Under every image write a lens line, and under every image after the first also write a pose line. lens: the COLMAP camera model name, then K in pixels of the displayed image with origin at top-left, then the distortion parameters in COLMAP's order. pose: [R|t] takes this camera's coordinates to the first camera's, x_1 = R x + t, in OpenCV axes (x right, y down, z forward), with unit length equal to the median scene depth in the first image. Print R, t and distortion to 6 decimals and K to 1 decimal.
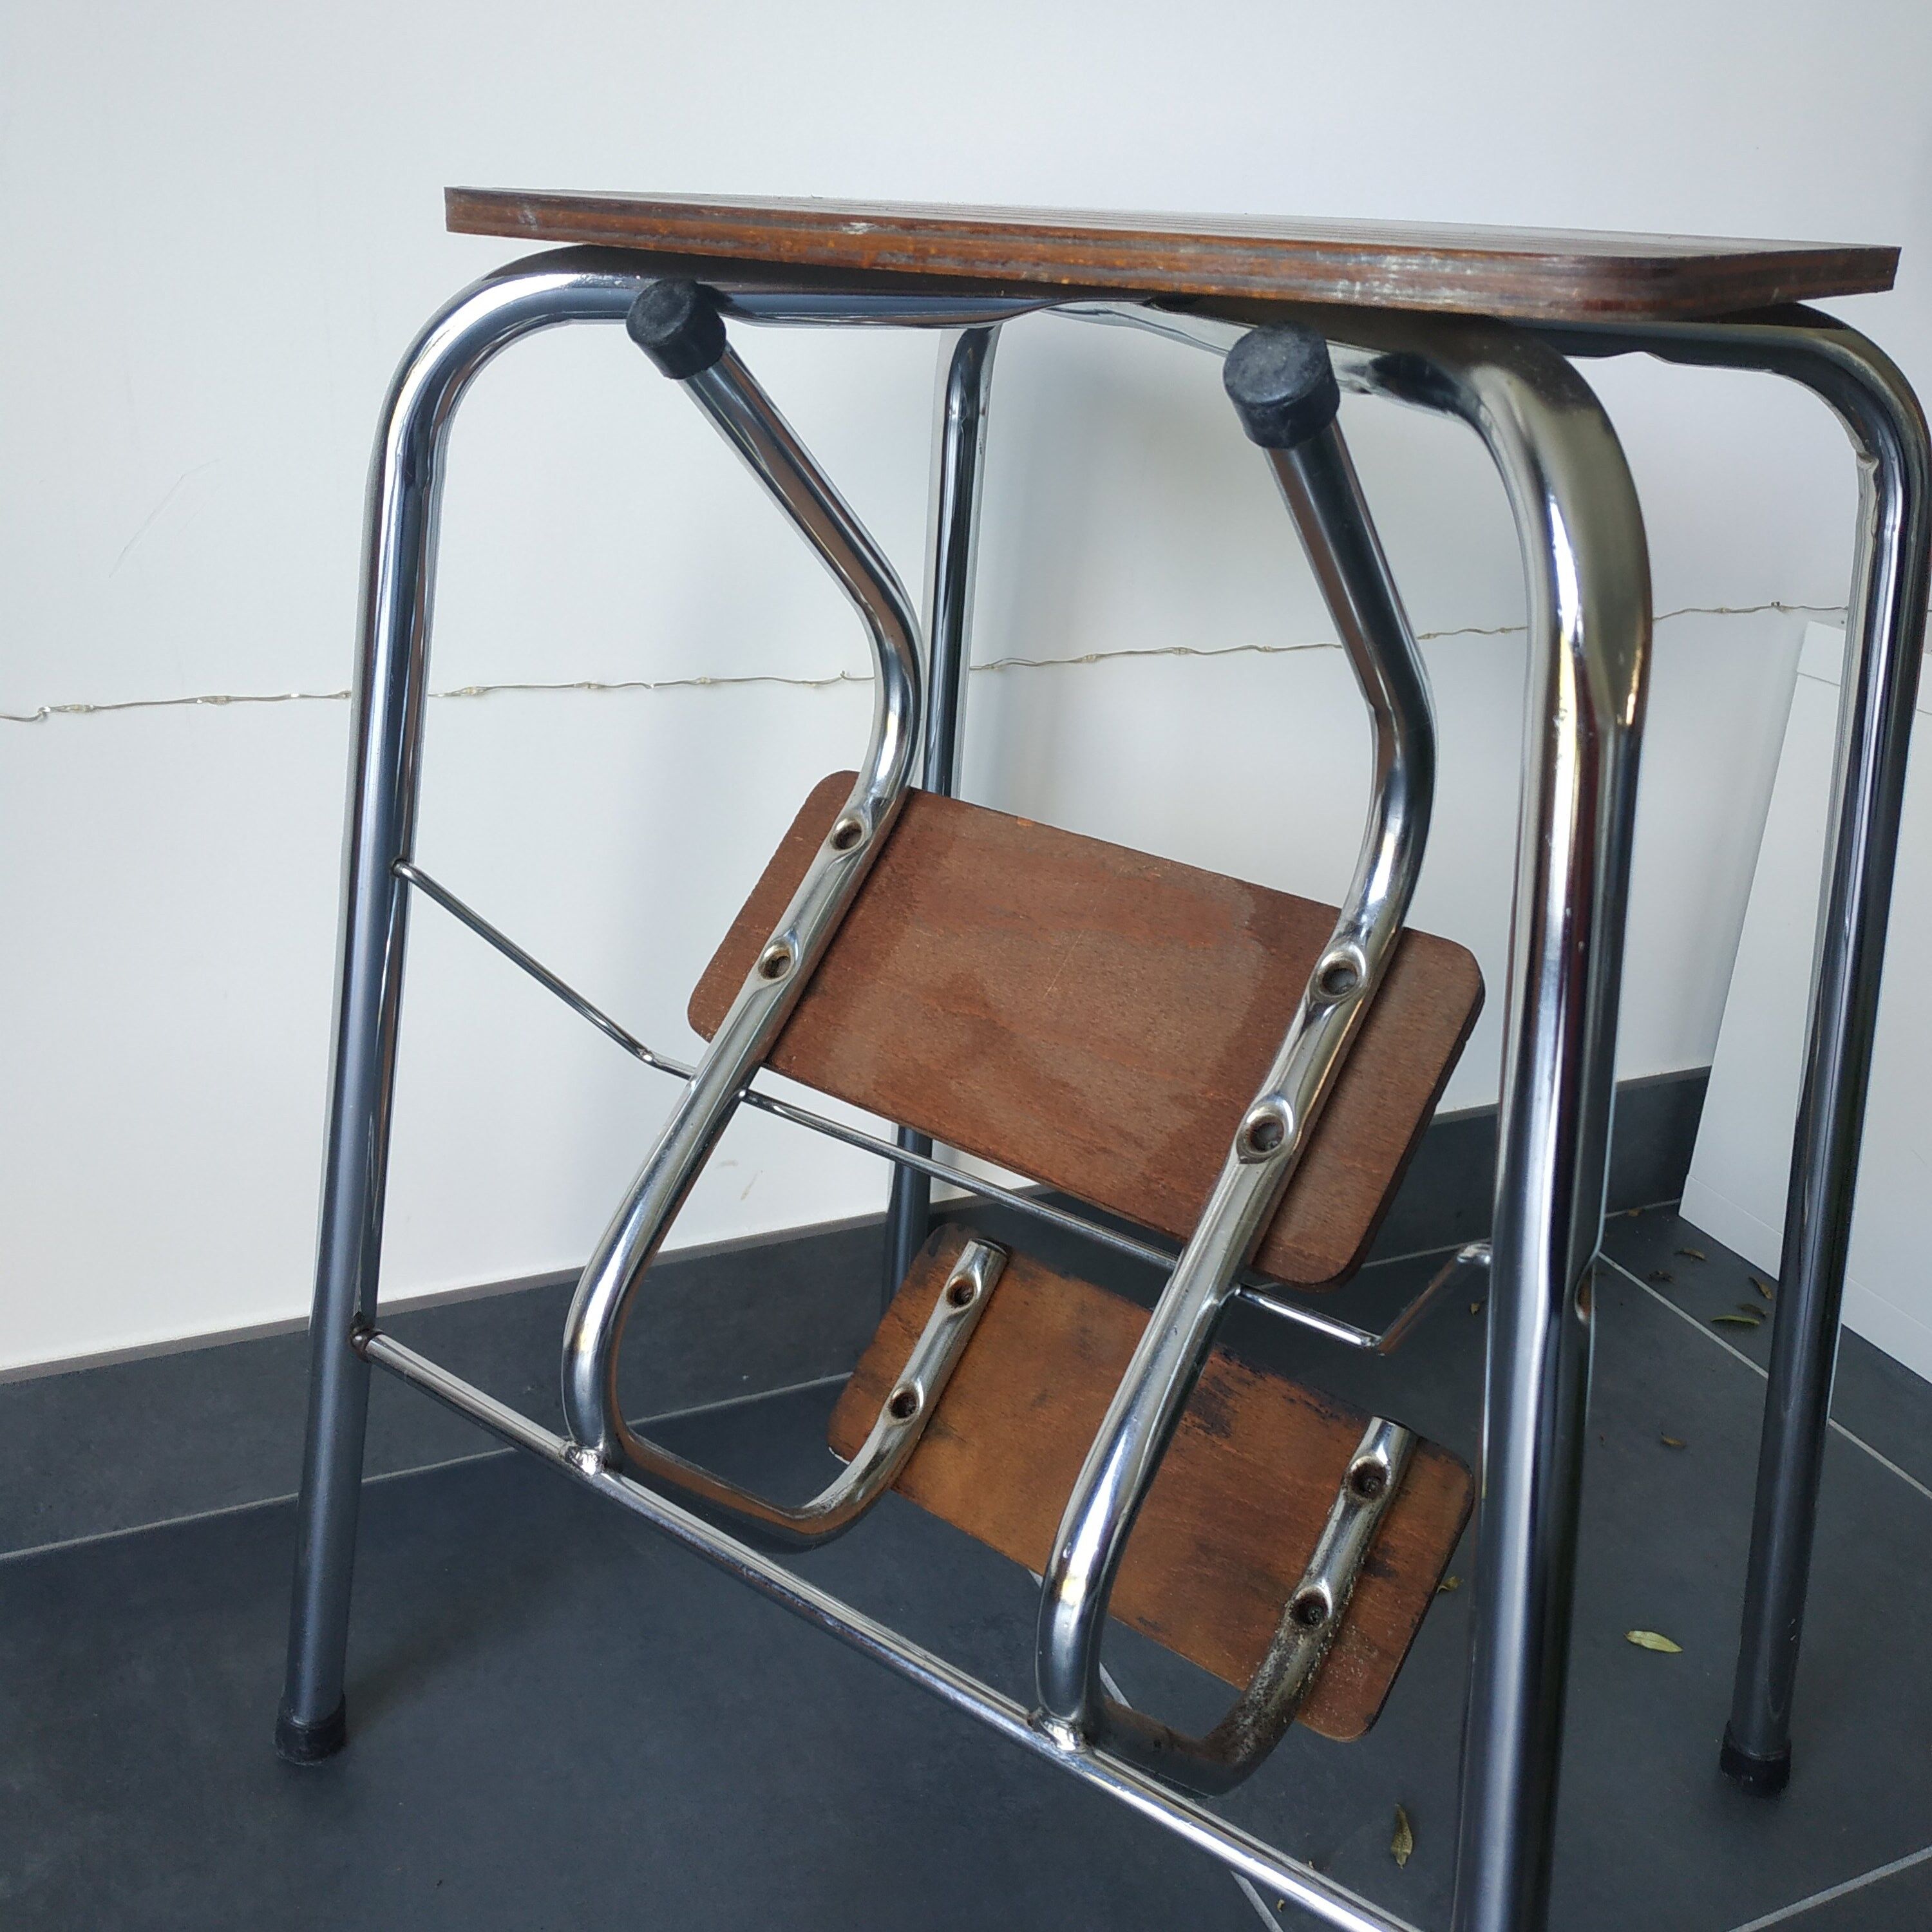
lens RADIAL K [[1855.4, 0, 956.4], [0, 1855.4, 963.2], [0, 0, 1]] dist [-0.005946, 0.000000]
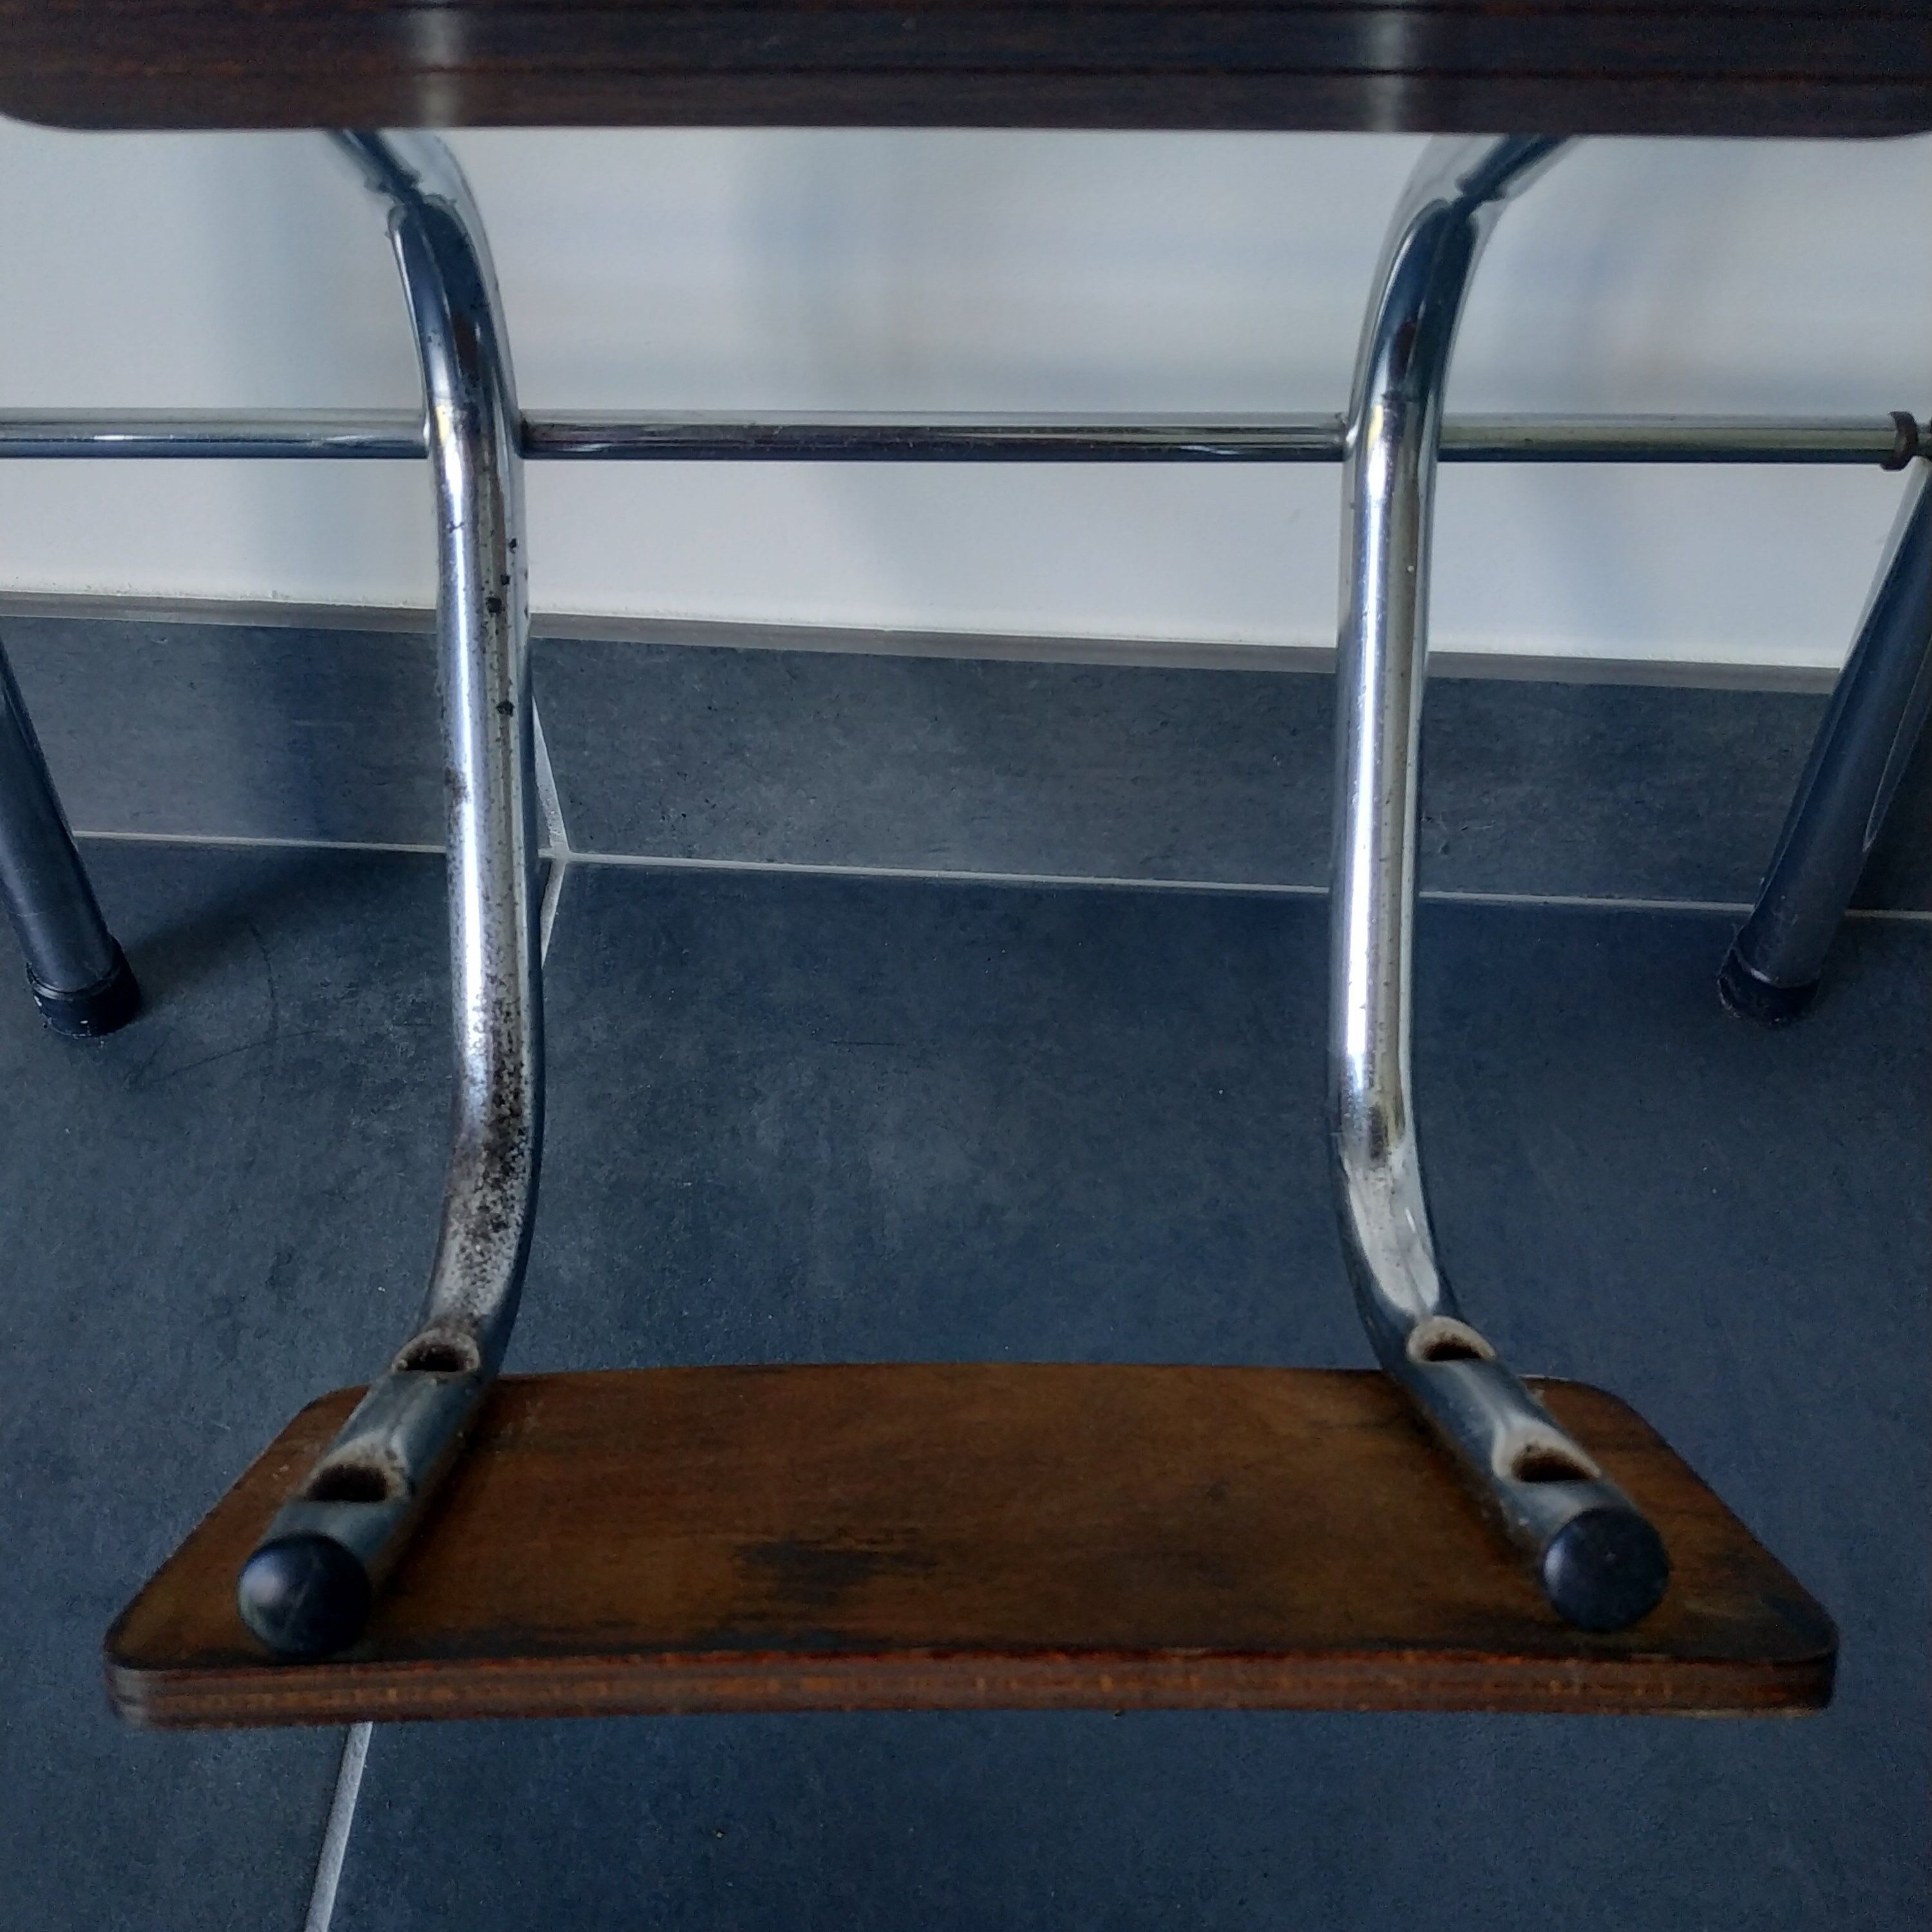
lens RADIAL K [[1855.4, 0, 966.8], [0, 1855.4, 947.6], [0, 0, 1]] dist [-0.005946, 0.000000]
pose [[0.900286, 0.325467, -0.289061, -0.203967], [-0.146343, 0.851701, 0.503179, -0.017470], [0.409962, -0.410703, 0.814404, 0.516198]]
